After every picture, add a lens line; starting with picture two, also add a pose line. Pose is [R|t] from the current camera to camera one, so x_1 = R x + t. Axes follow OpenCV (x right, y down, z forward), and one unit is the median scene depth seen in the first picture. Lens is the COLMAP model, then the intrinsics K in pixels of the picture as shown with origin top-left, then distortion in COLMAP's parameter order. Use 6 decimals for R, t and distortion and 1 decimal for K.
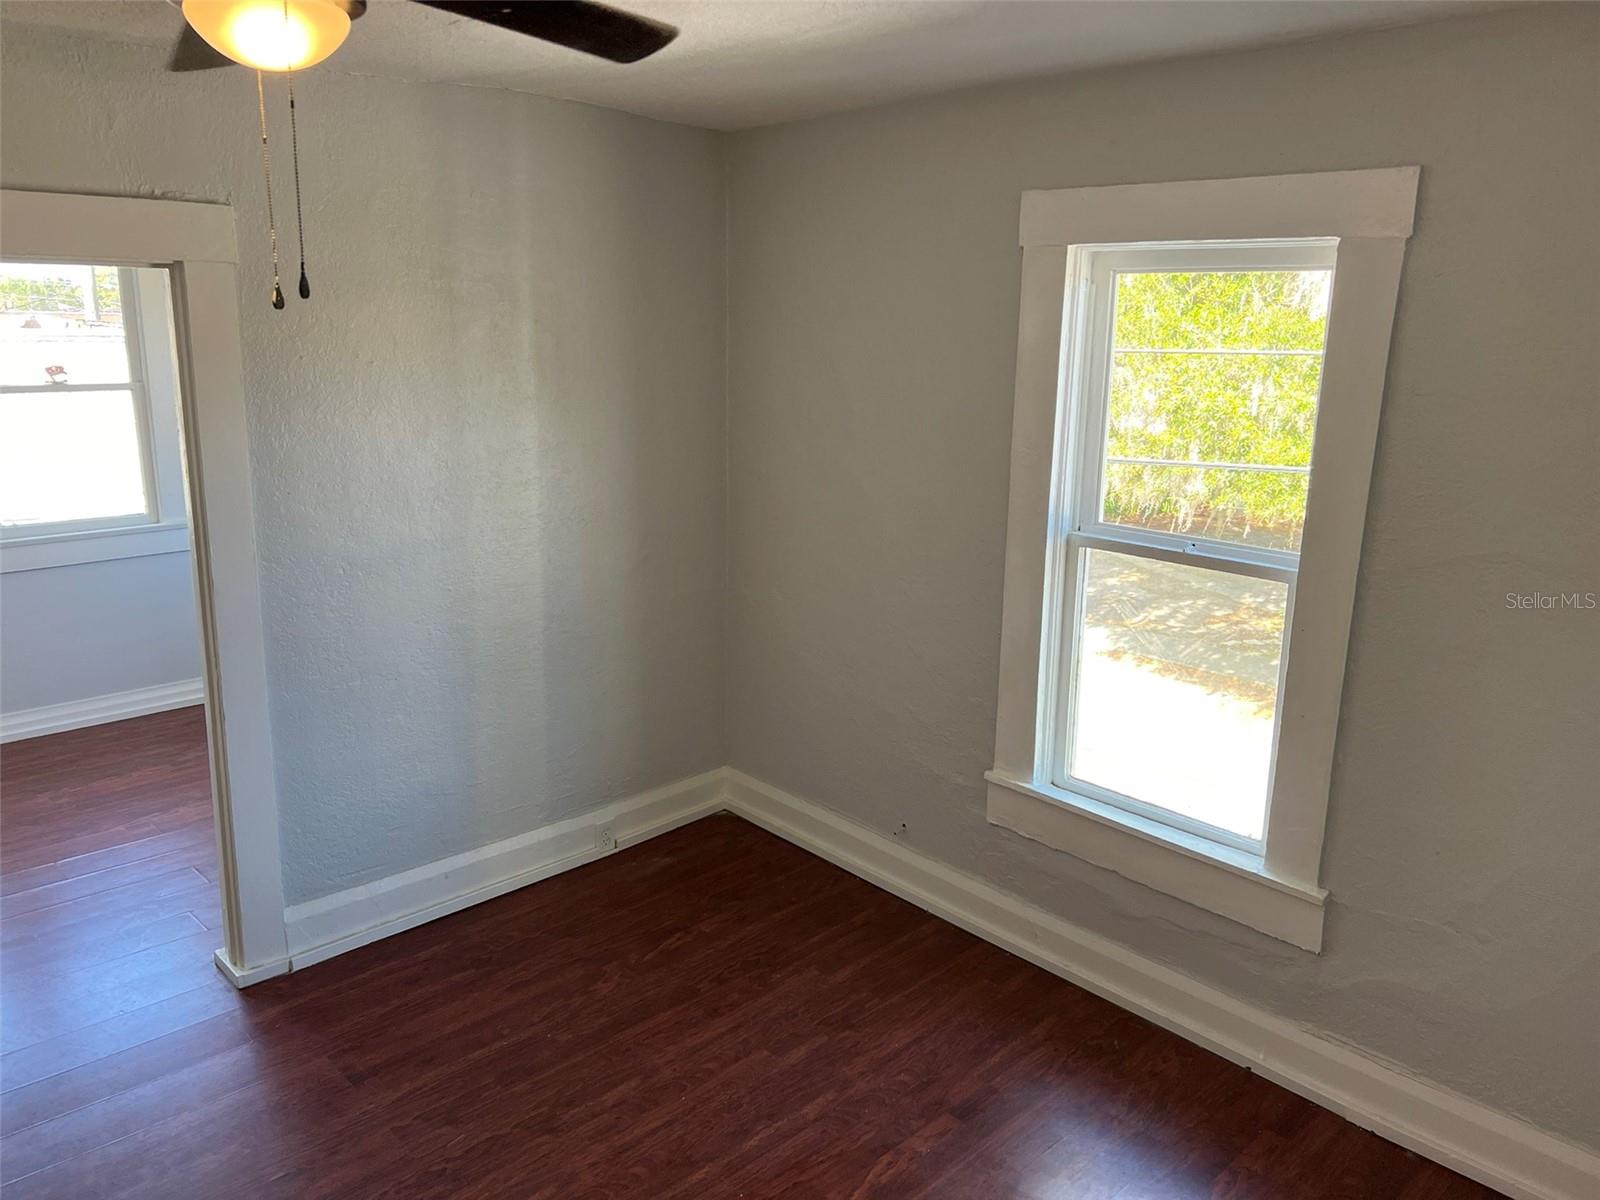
lens RADIAL K [[1204.7, 0, 809.3], [0, 1204.7, 602.9], [0, 0, 1]] dist [0.050246, -0.050879]
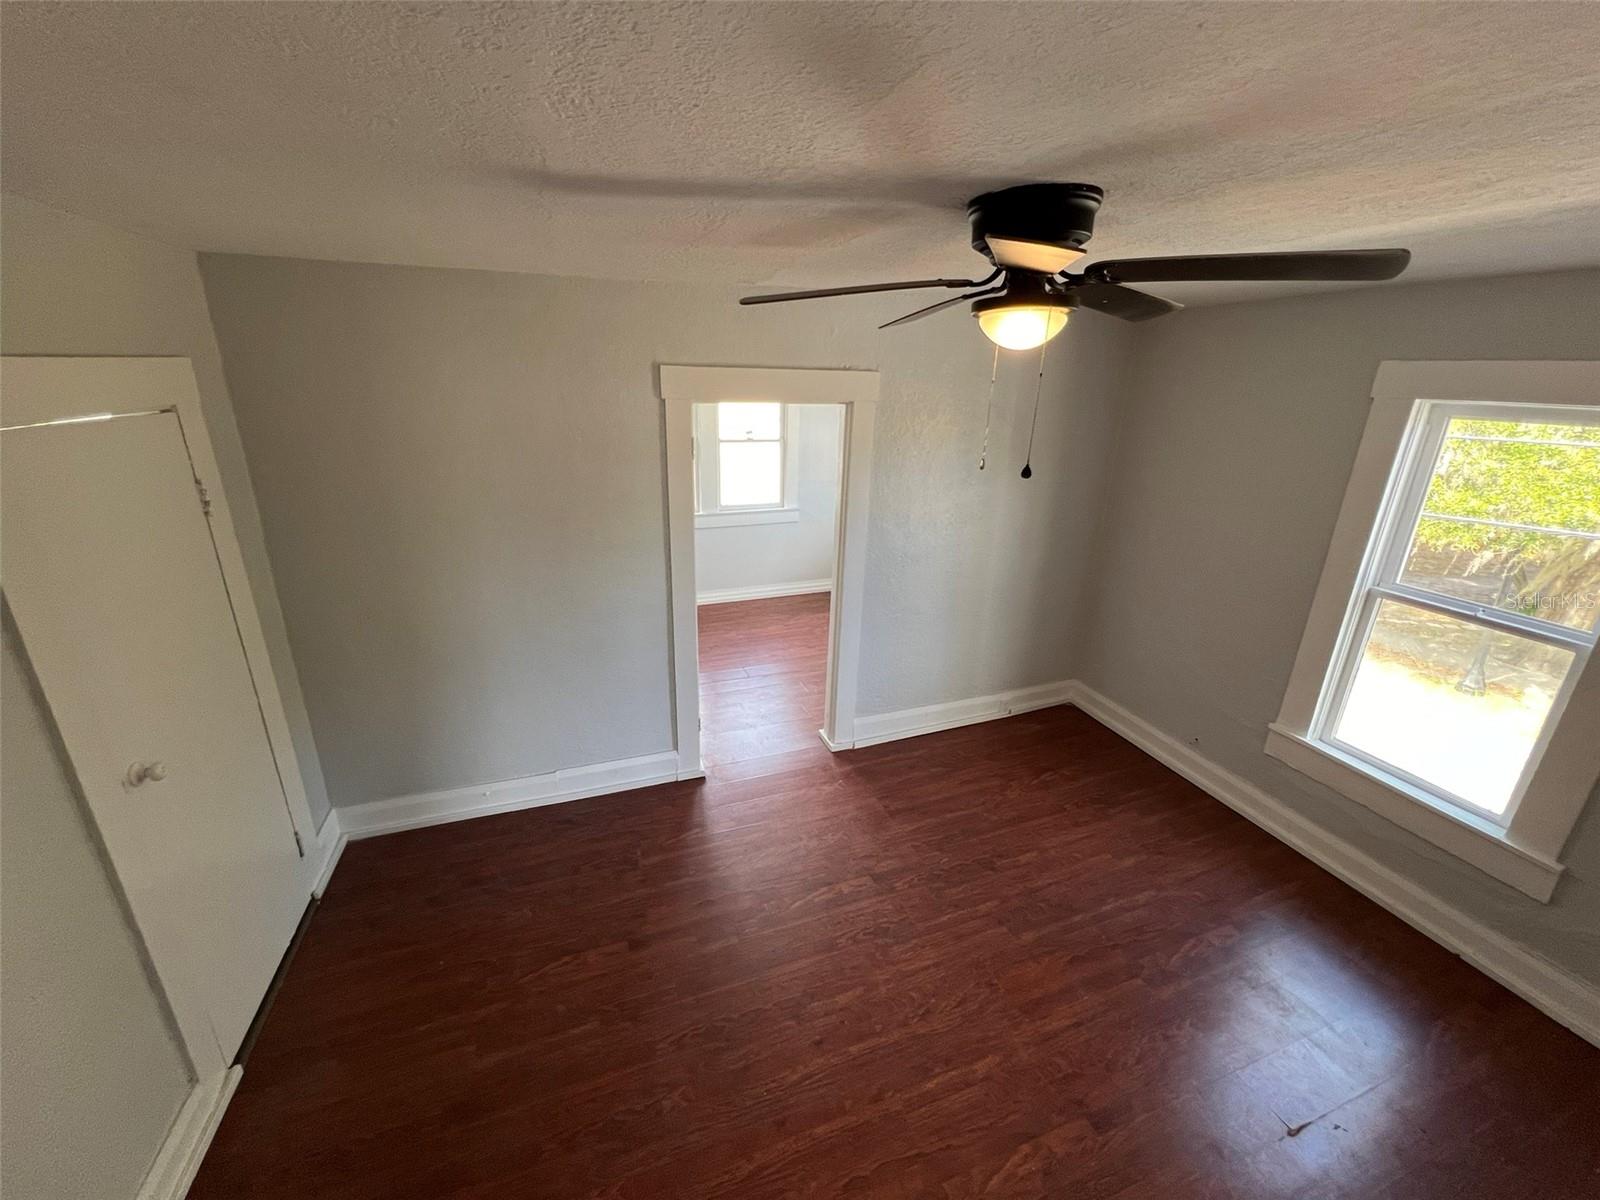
lens RADIAL K [[642.4, 0, 800.1], [0, 642.4, 597.5], [0, 0, 1]] dist [-0.000397, -0.000451]
pose [[0.921555, 0.133025, -0.364747, -0.153190], [-0.099381, 0.988995, 0.109602, -0.062699], [0.375313, -0.064755, 0.924633, -0.024883]]
